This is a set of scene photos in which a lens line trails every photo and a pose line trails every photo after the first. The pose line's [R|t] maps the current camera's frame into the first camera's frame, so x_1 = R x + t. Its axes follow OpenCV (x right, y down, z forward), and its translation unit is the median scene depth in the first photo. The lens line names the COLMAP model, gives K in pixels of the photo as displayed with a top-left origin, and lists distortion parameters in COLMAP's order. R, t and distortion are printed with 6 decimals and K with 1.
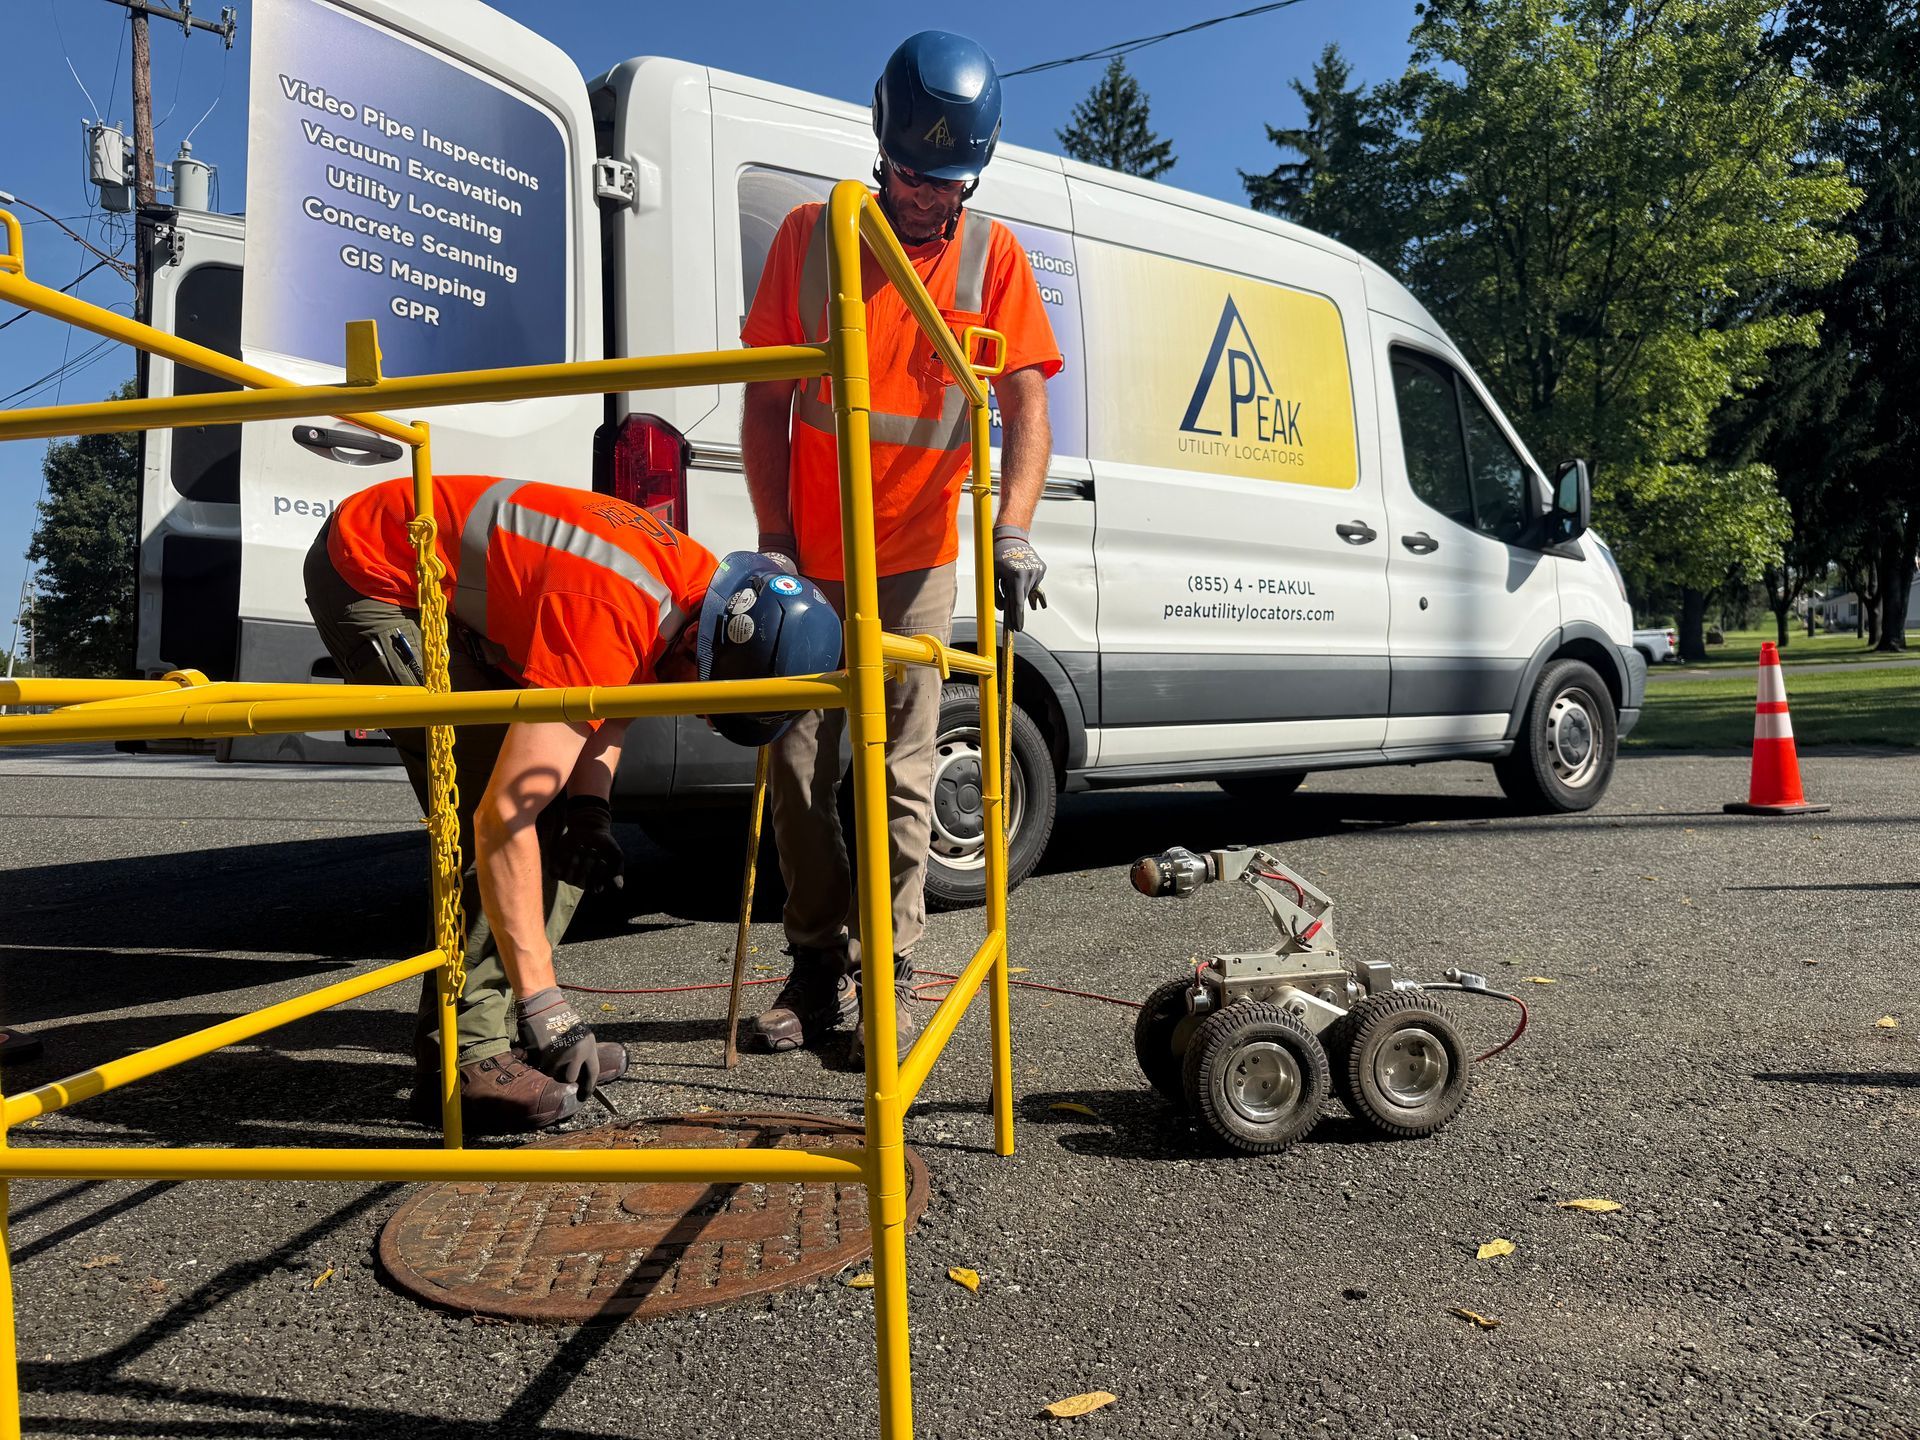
lens RADIAL K [[1341.0, 0, 965.7], [0, 1341.0, 723.1], [0, 0, 1]] dist [0.101523, -0.182743]
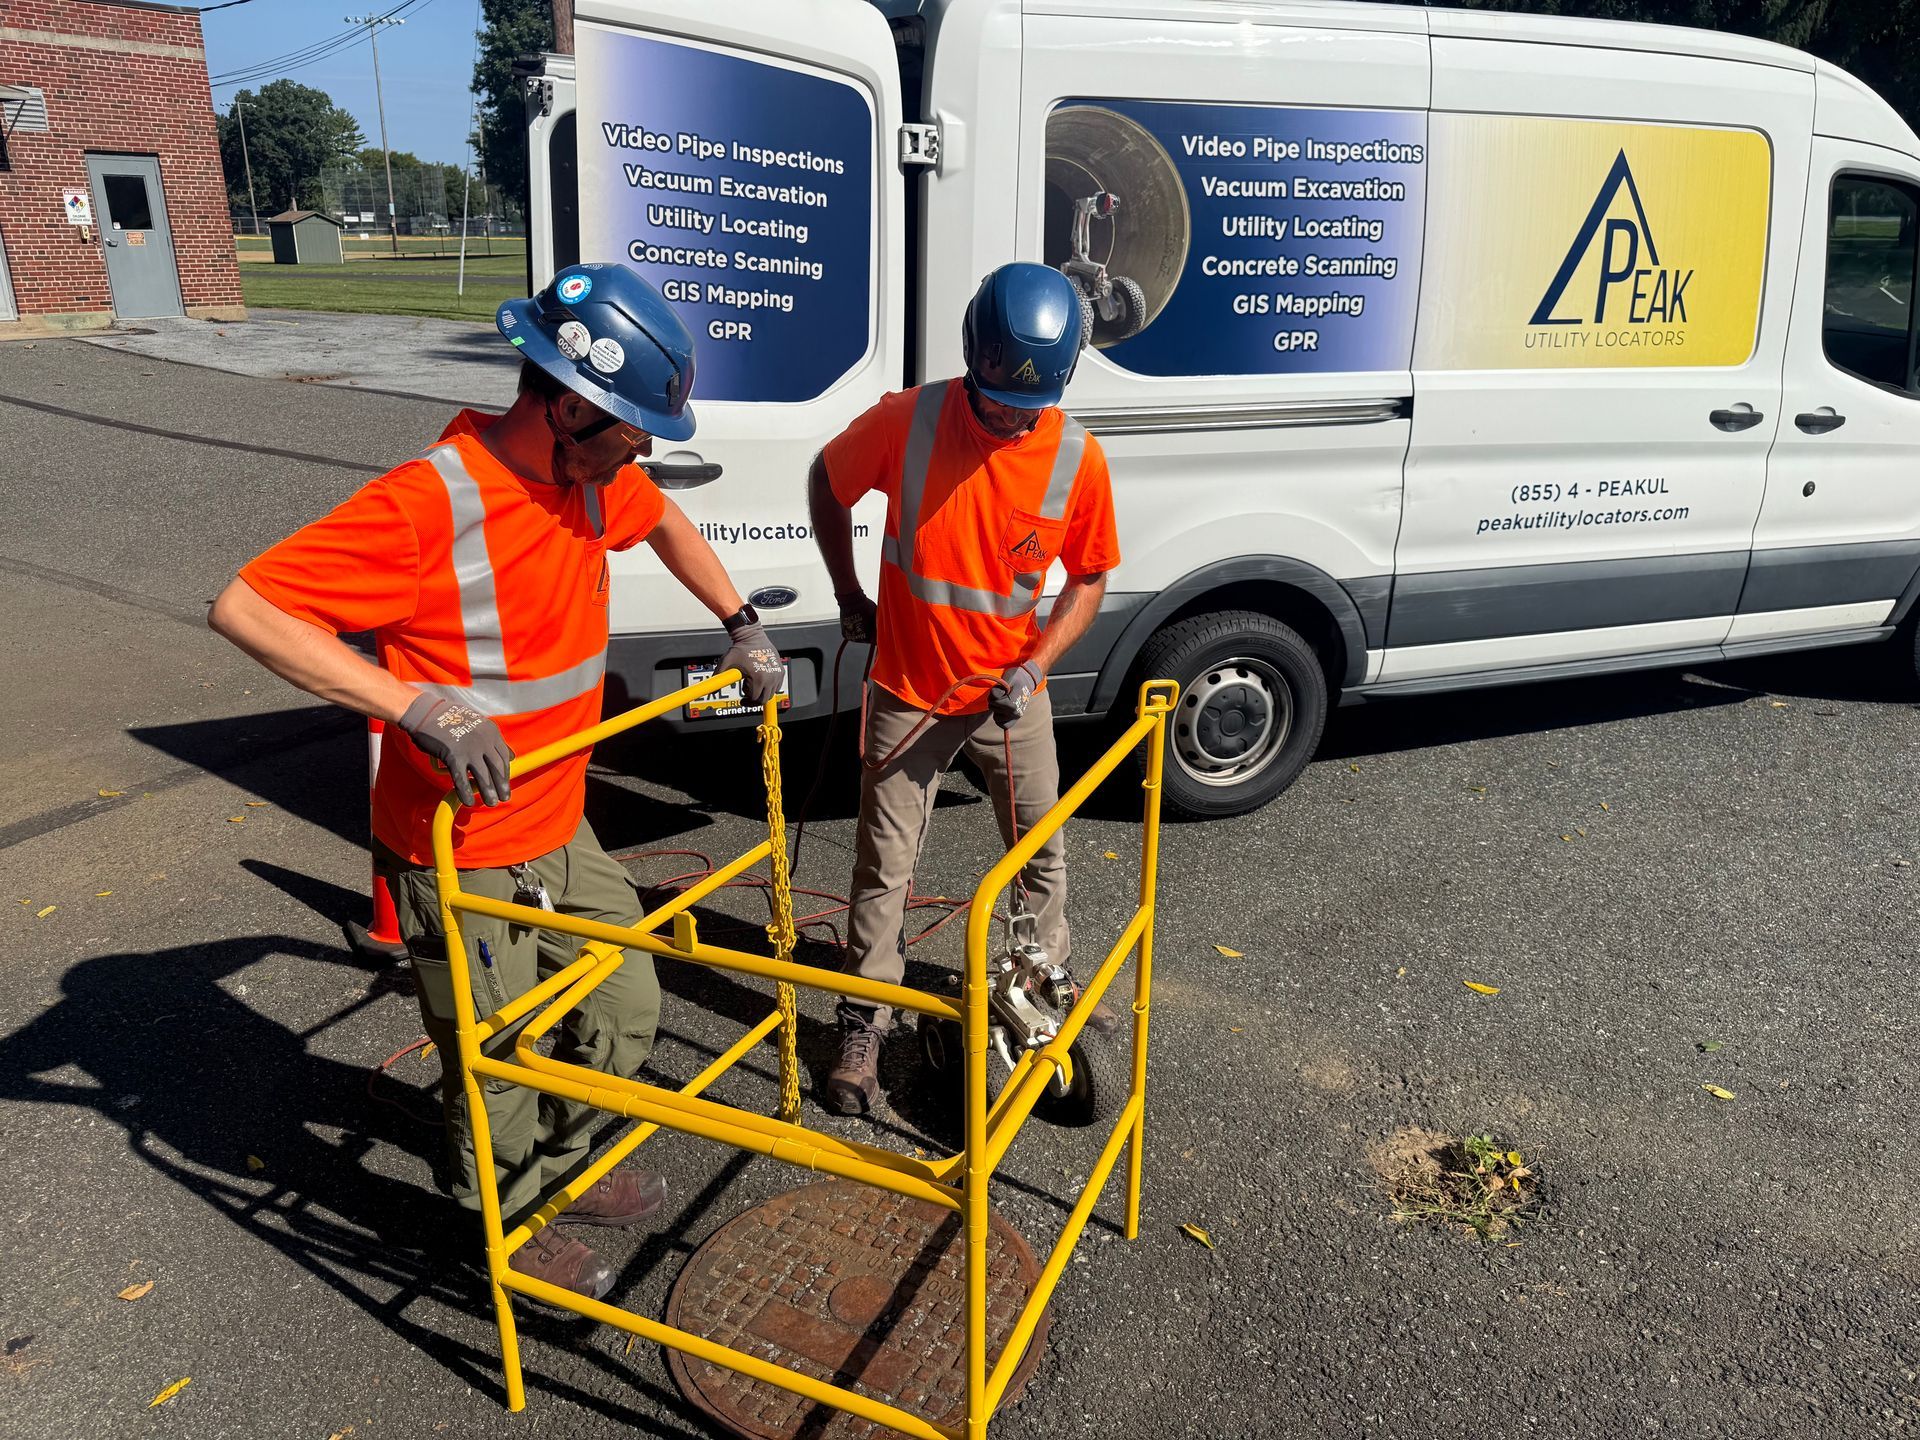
lens RADIAL K [[1346.7, 0, 960.0], [0, 1346.7, 720.0], [0, 0, 1]] dist [0.001552, 0.001402]
pose [[0.958321, 0.120186, -0.259184, 0.076395], [-0.030169, 0.944708, 0.326522, -0.325164], [0.284097, -0.305093, 0.908959, -0.015091]]
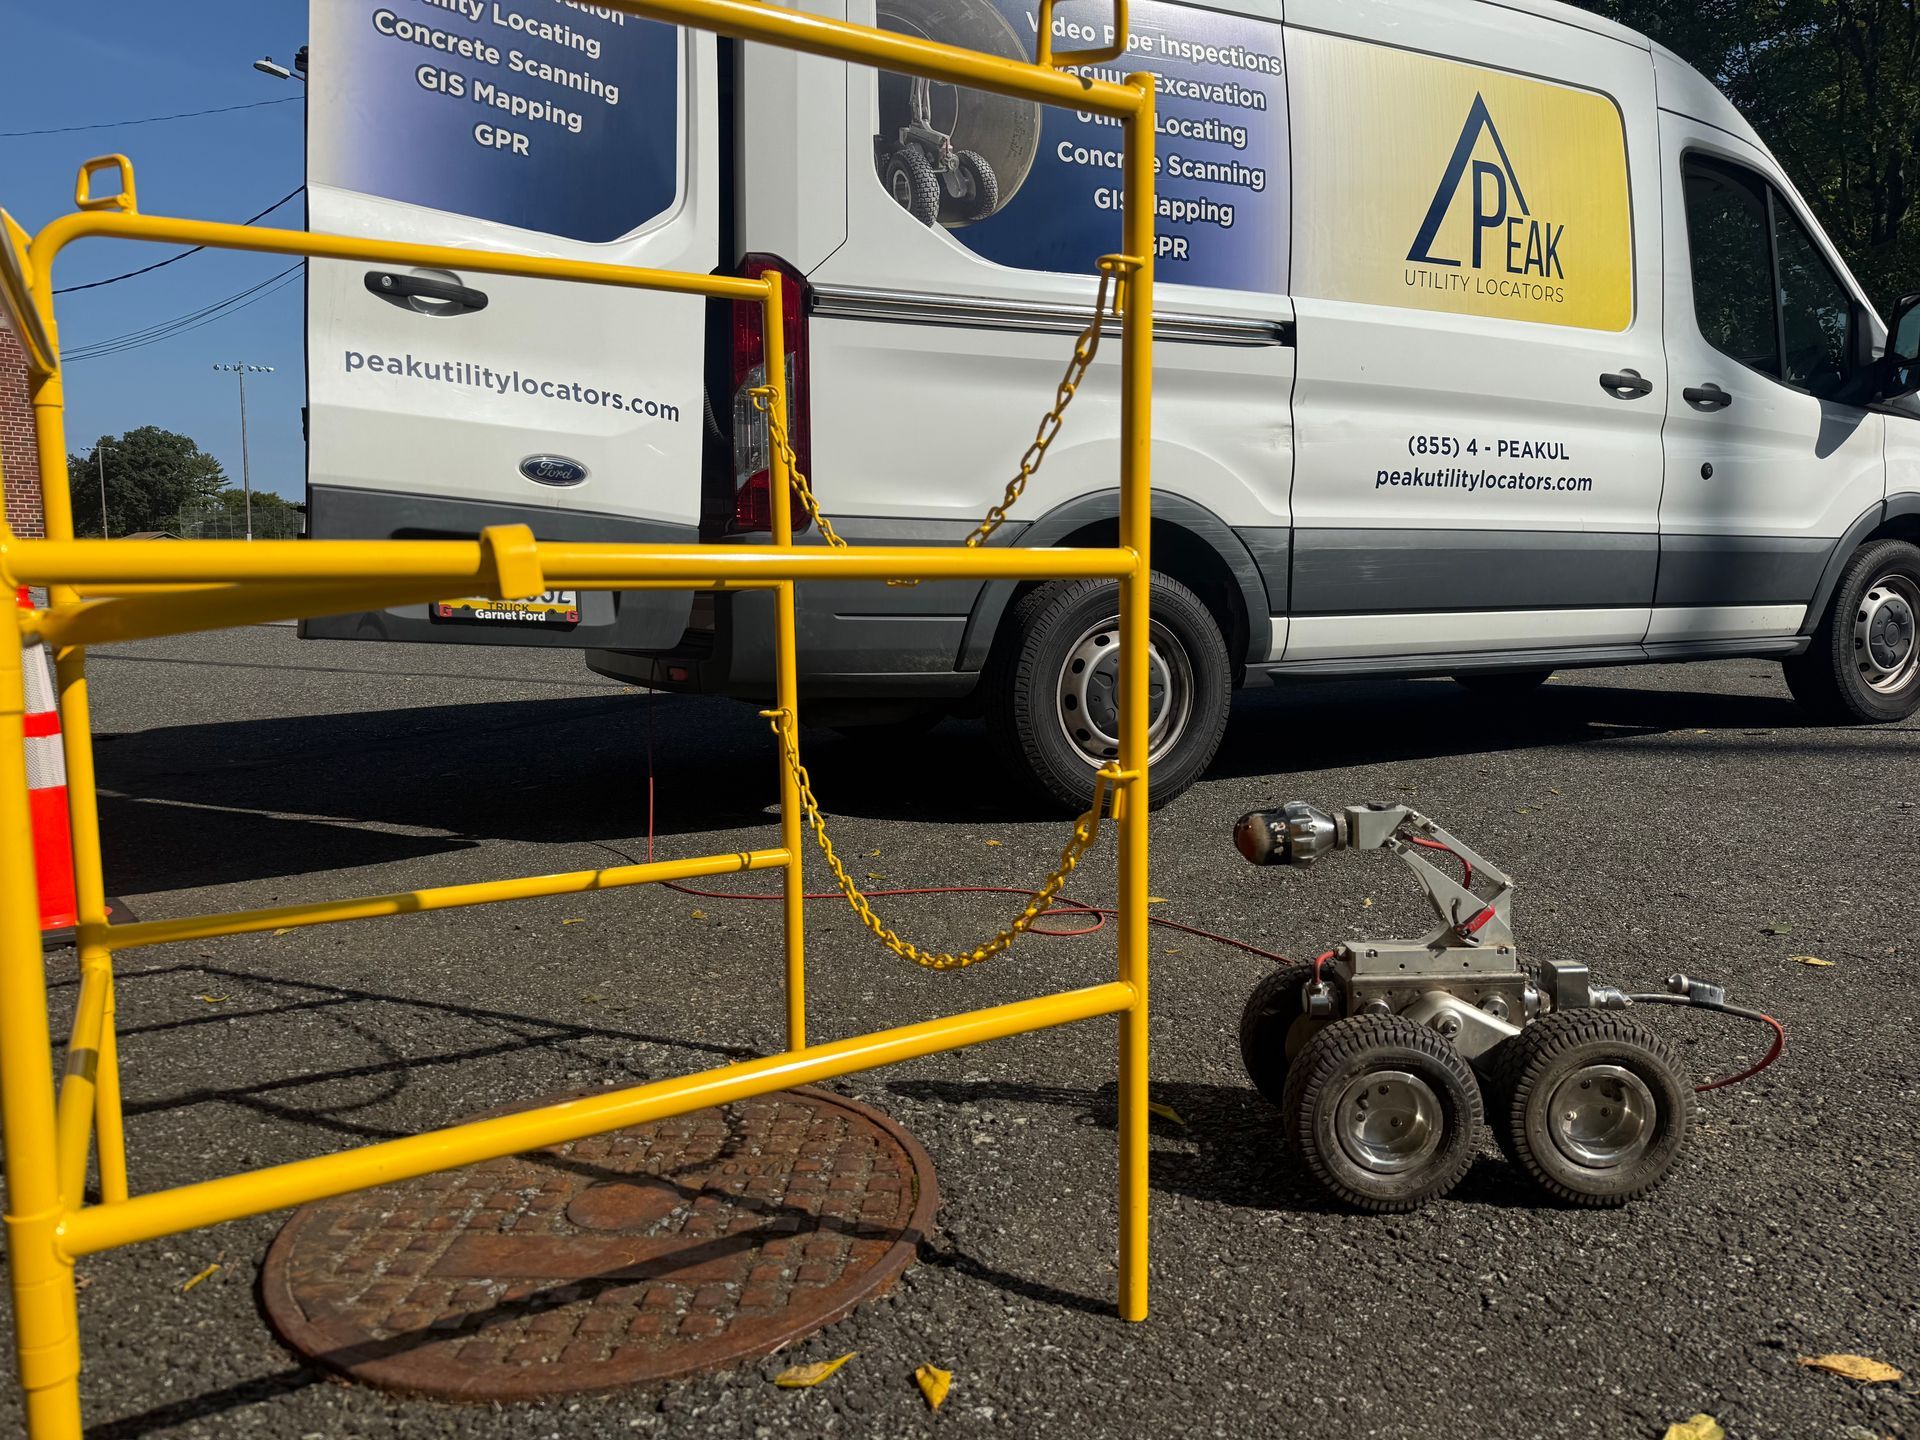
lens RADIAL K [[1346.7, 0, 960.0], [0, 1346.7, 720.0], [0, 0, 1]] dist [0.001552, 0.001402]
pose [[0.983143, 0.036393, -0.179182, 0.059081], [-0.018670, 0.994850, 0.099622, -0.013968], [0.181884, -0.094598, 0.978759, 0.130924]]
